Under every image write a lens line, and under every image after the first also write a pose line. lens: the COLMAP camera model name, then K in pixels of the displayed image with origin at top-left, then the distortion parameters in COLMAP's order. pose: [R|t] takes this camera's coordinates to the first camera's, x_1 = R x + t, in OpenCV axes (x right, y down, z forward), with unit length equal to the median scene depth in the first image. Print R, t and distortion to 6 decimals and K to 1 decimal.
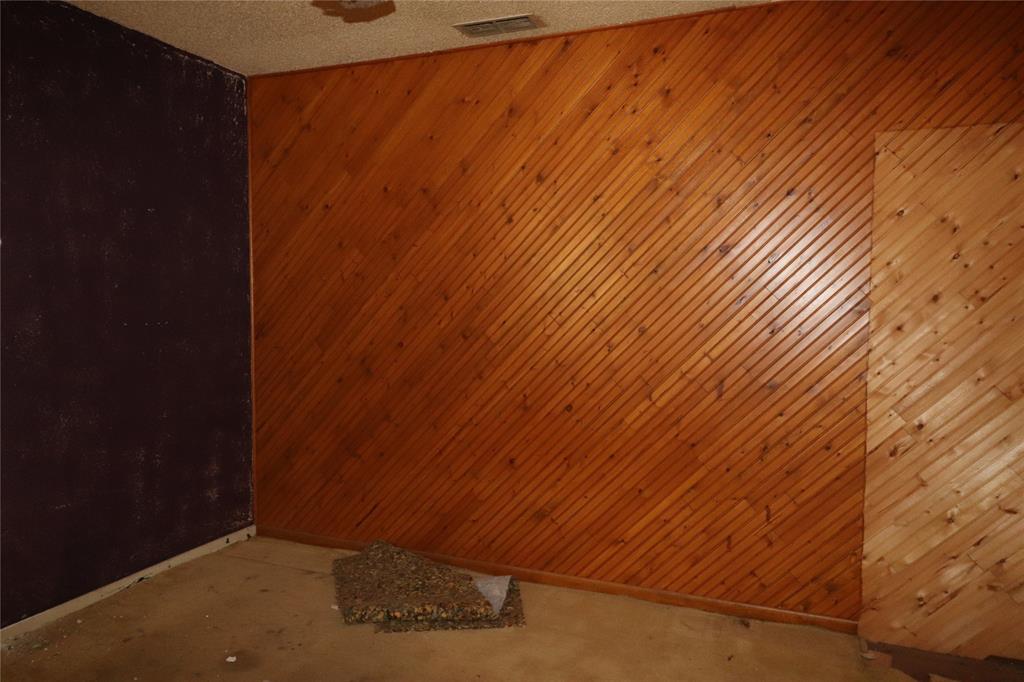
lens RADIAL K [[702.3, 0, 516.3], [0, 702.3, 325.9], [0, 0, 1]] dist [0.007957, -0.007028]
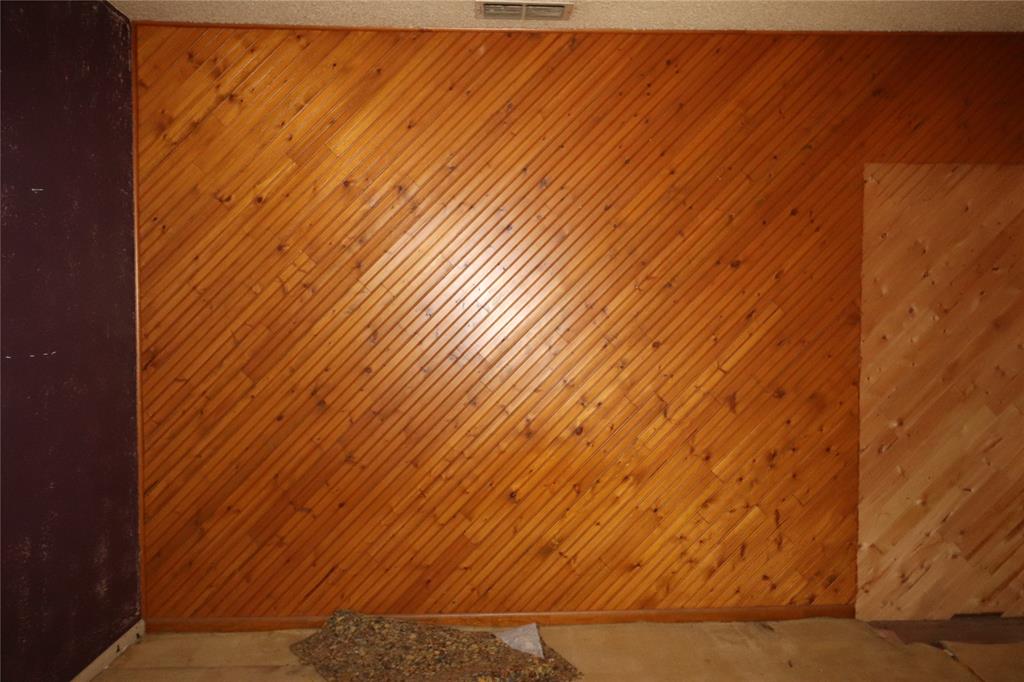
lens RADIAL K [[702.3, 0, 516.3], [0, 702.3, 325.9], [0, 0, 1]] dist [0.007957, -0.007028]
pose [[0.910600, -0.015348, 0.413004, -0.370757], [0.023160, 0.999635, -0.013915, -0.010645], [-0.412640, 0.022236, 0.910623, 0.176042]]
